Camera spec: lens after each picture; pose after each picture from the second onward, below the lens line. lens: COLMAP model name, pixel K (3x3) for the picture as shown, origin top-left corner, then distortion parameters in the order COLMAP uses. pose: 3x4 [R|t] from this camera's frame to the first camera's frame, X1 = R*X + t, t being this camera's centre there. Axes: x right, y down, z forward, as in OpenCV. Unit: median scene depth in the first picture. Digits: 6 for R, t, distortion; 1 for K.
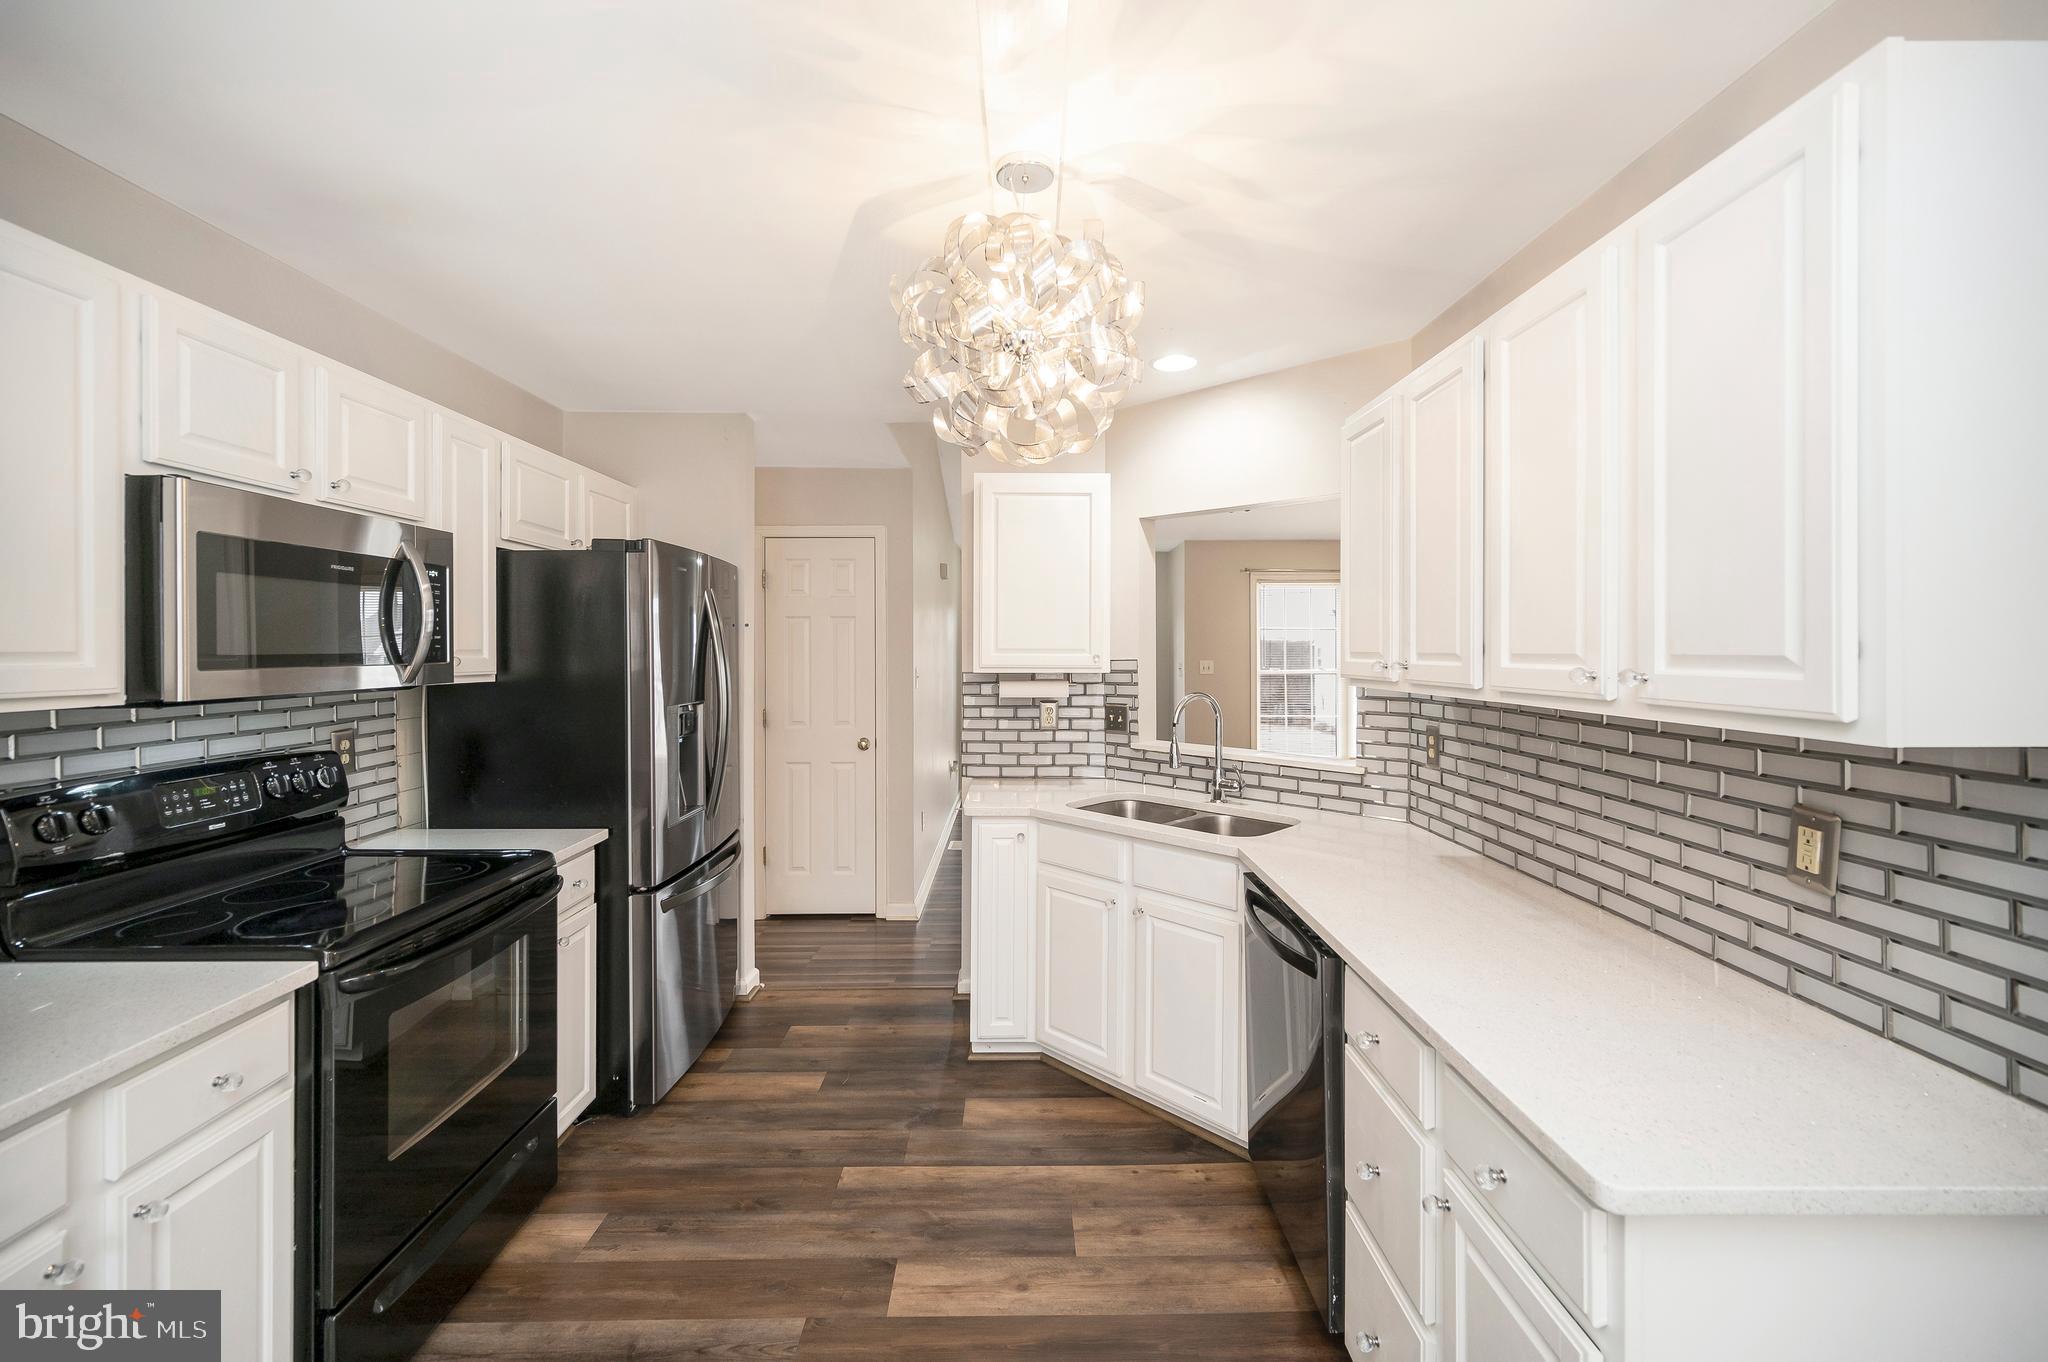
lens RADIAL K [[870.1, 0, 1006.7], [0, 870.1, 643.0], [0, 0, 1]] dist [-0.001980, -0.000484]
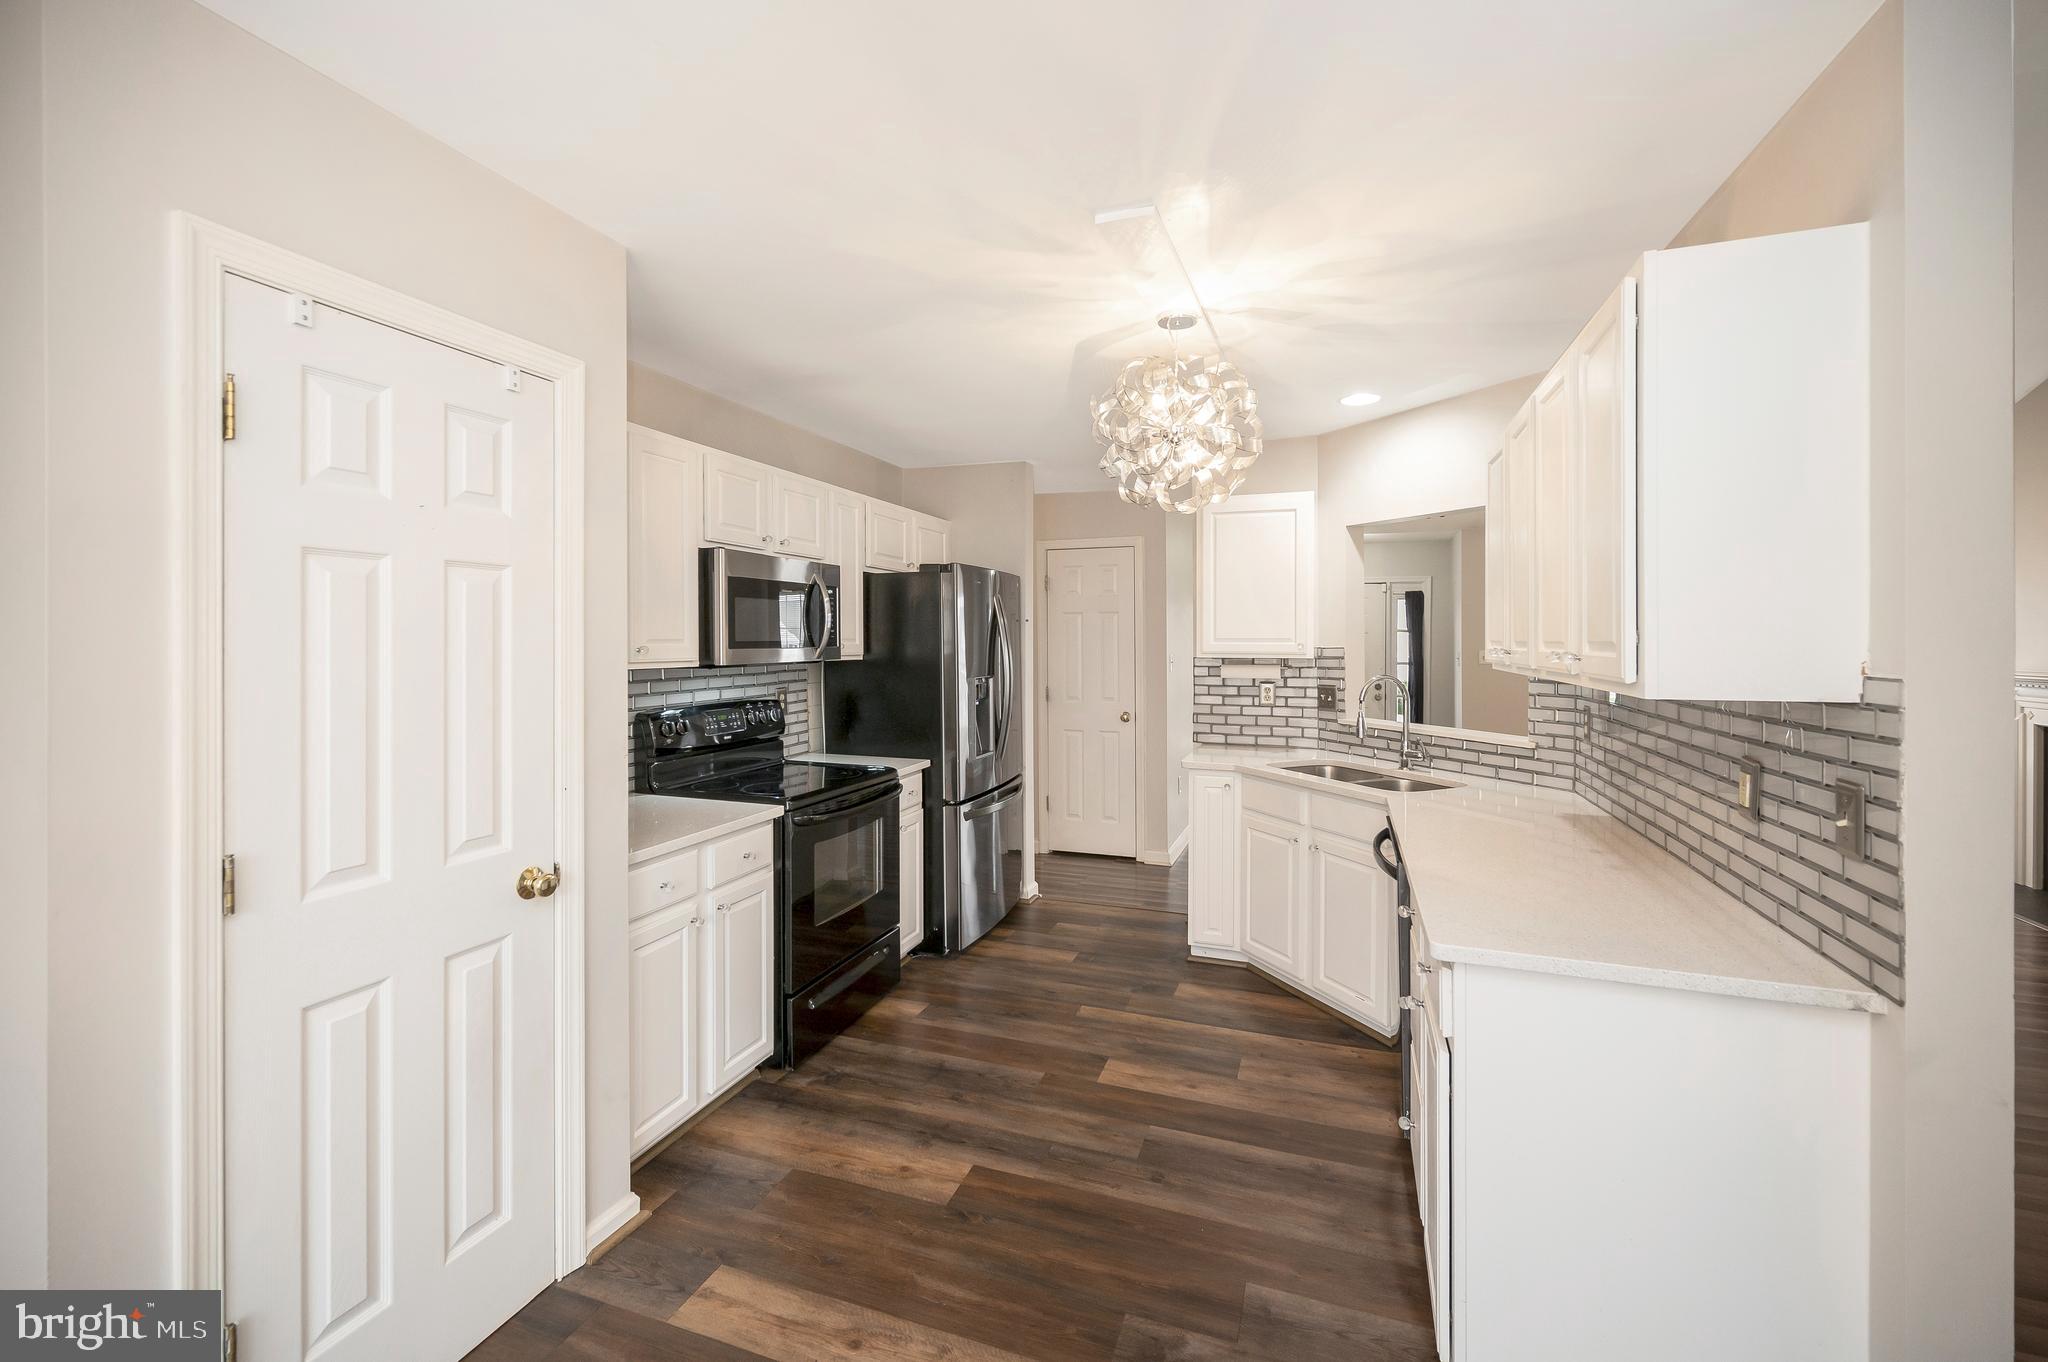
lens RADIAL K [[870.1, 0, 1006.7], [0, 870.1, 643.0], [0, 0, 1]] dist [-0.001980, -0.000484]
pose [[0.937473, 0.001956, -0.348052, 0.183051], [0.001859, 0.999942, 0.010627, -0.000367], [0.348053, -0.010609, 0.937415, -0.349238]]
